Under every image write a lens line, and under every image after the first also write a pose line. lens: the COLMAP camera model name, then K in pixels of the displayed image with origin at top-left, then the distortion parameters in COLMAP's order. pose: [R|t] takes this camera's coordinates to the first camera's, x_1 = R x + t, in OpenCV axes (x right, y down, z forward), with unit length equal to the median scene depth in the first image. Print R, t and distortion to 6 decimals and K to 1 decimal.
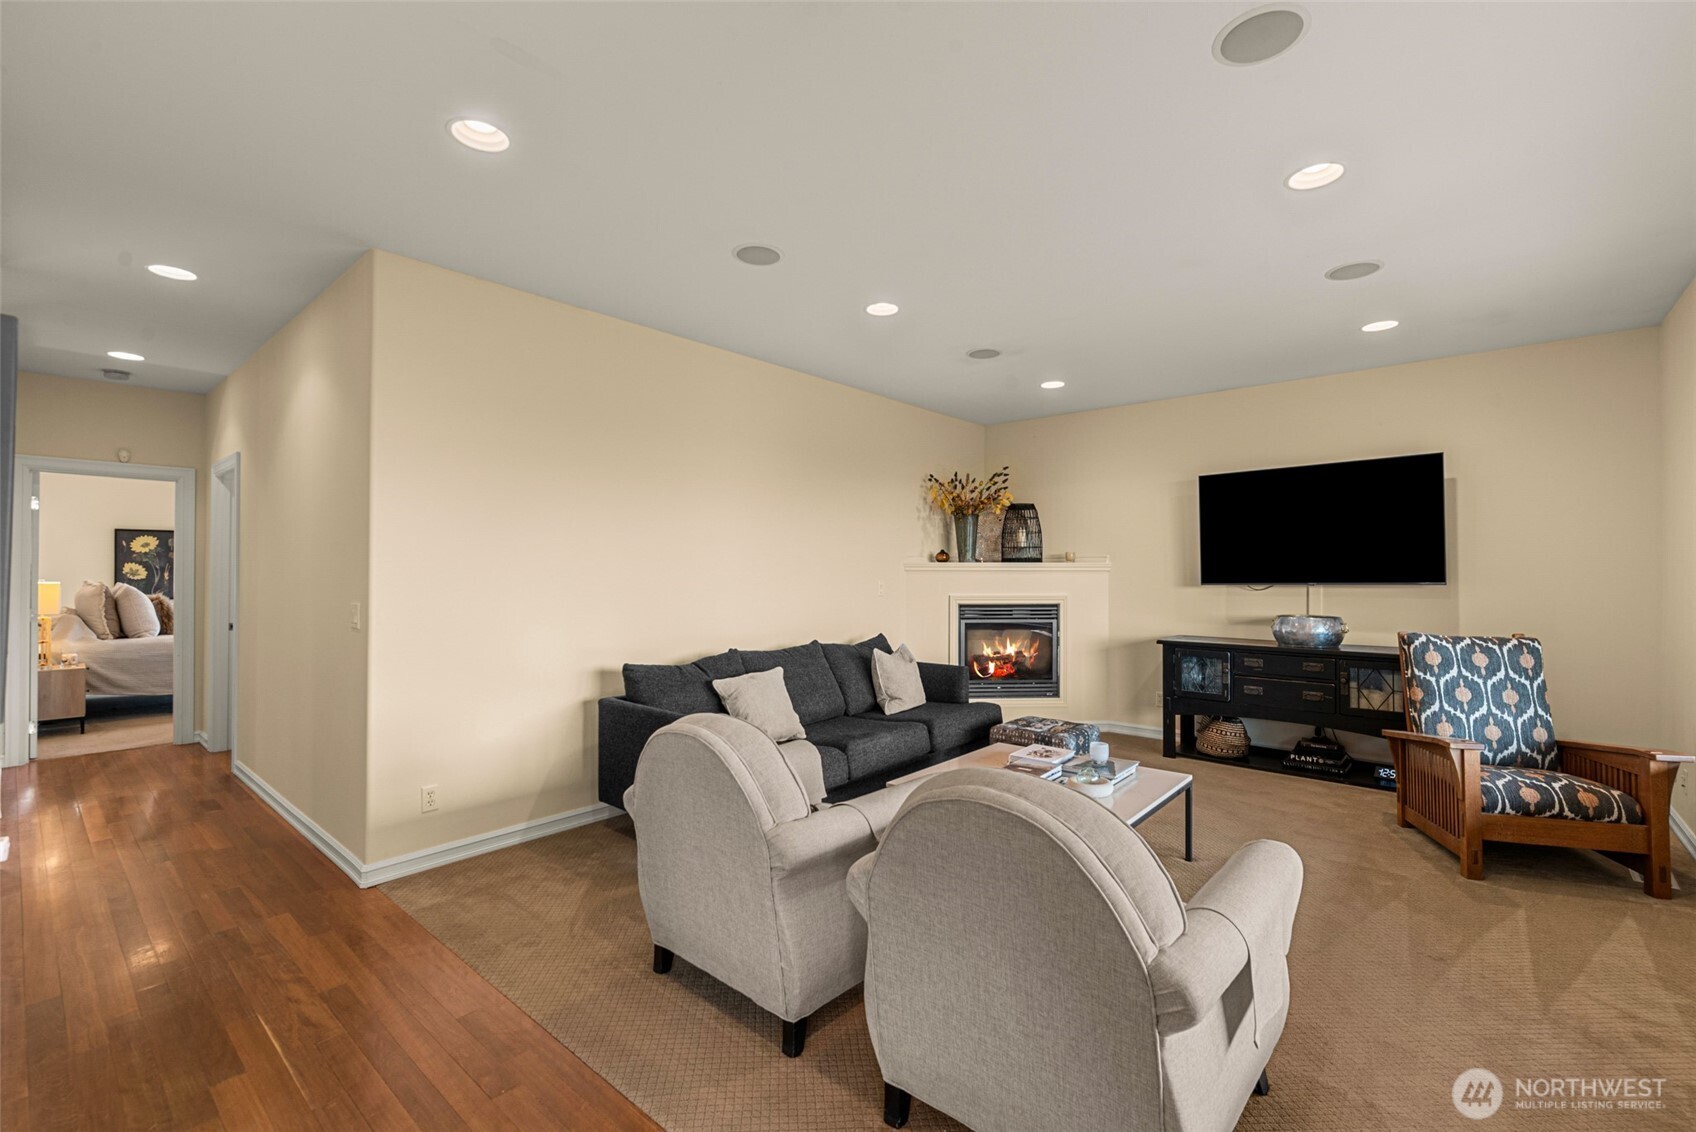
lens RADIAL K [[730.2, 0, 864.4], [0, 730.2, 570.1], [0, 0, 1]] dist [-0.001768, -0.000326]
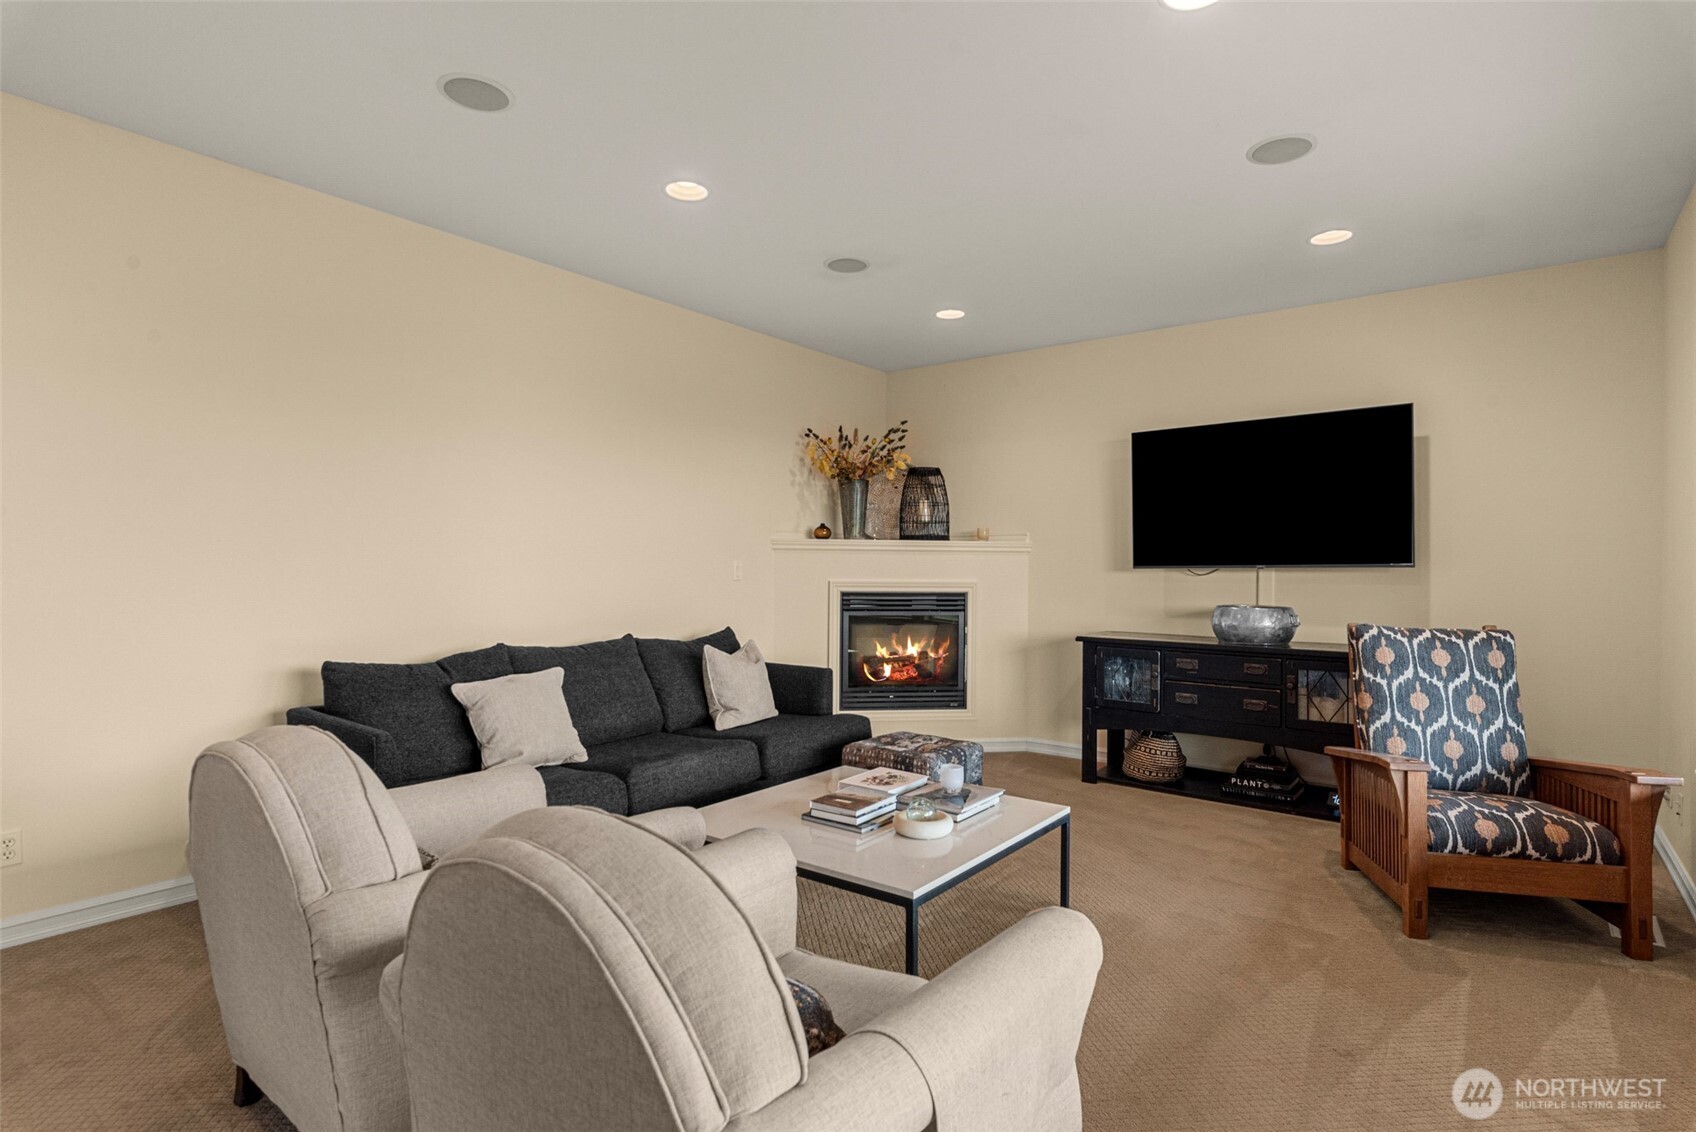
lens RADIAL K [[855.1, 0, 867.9], [0, 855.1, 569.6], [0, 0, 1]] dist [-0.002074, -0.001438]
pose [[0.998146, 0.007605, 0.060382, 0.149253], [-0.008007, 0.999947, 0.006409, 0.023740], [-0.060330, -0.006880, 0.998155, 0.100329]]
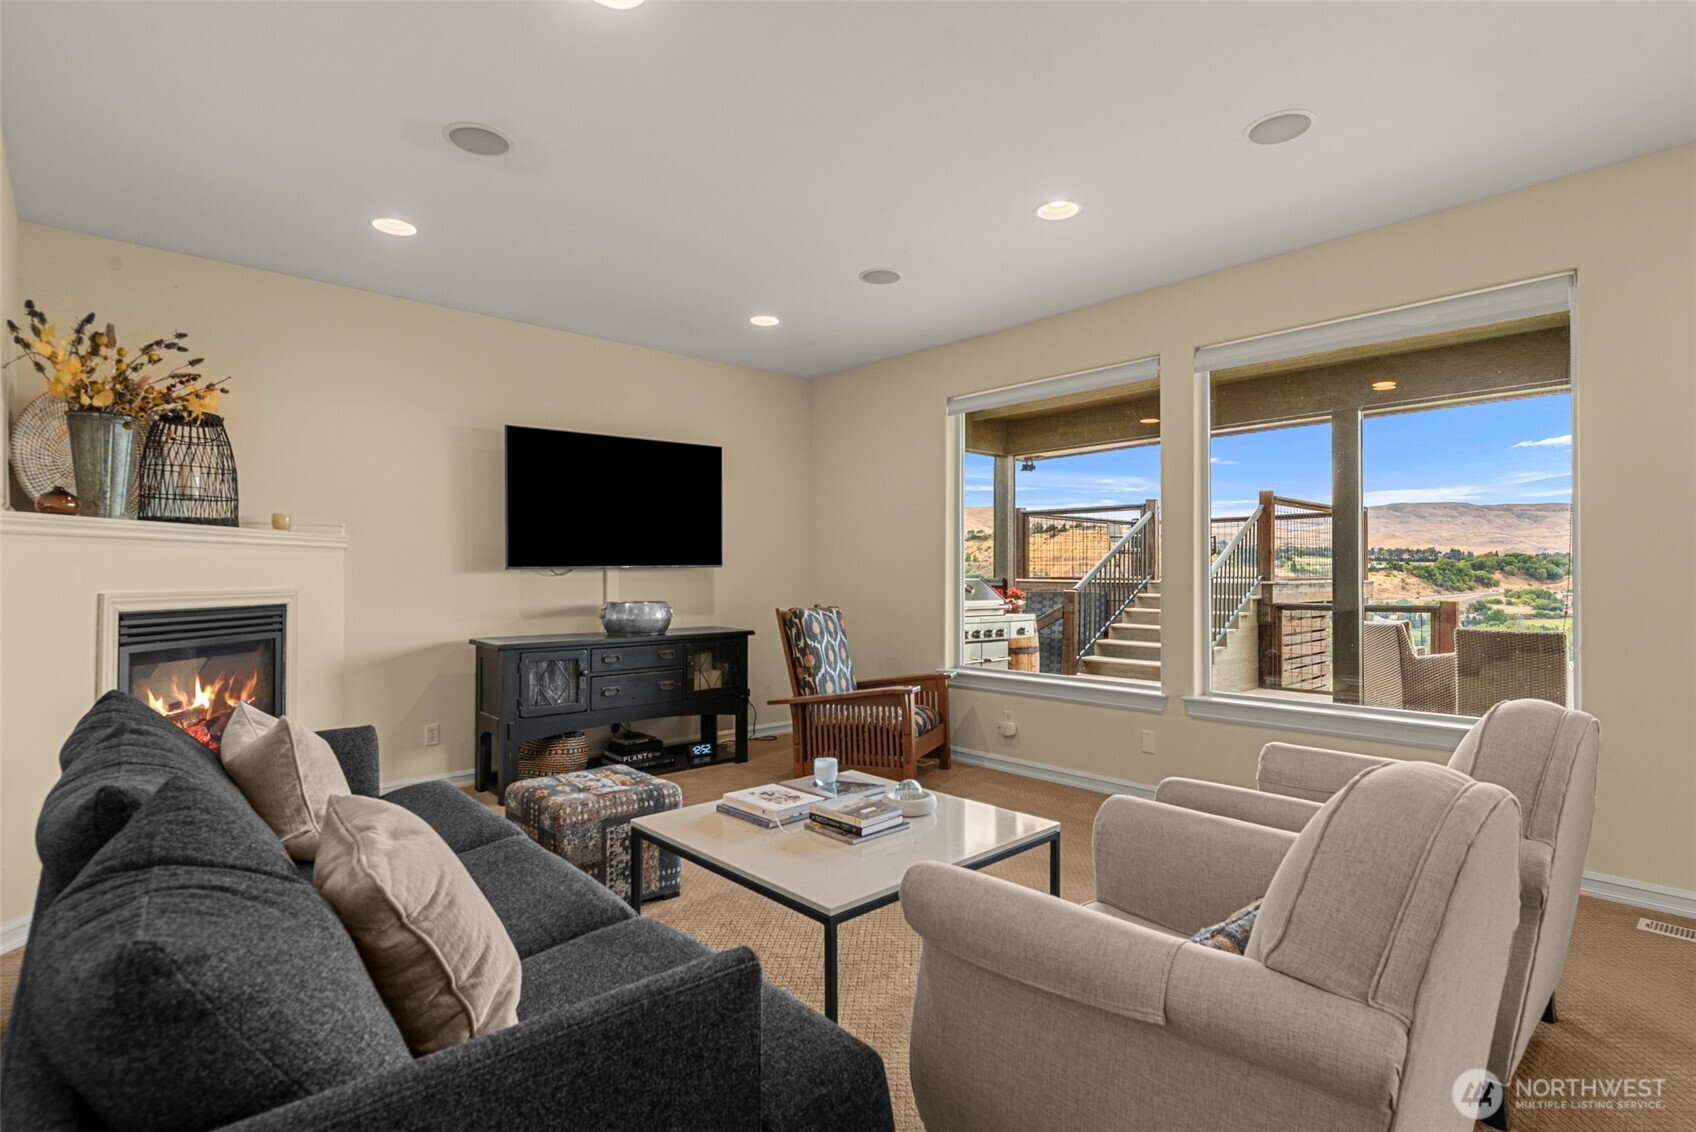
lens RADIAL K [[806.7, 0, 848.0], [0, 806.7, 566.0], [0, 0, 1]] dist [-0.025629, -0.000130]
pose [[0.113800, 0.008353, 0.993469, -0.433335], [-0.003984, 0.999960, -0.007951, 0.030443], [-0.993496, -0.003053, 0.113829, 0.736875]]
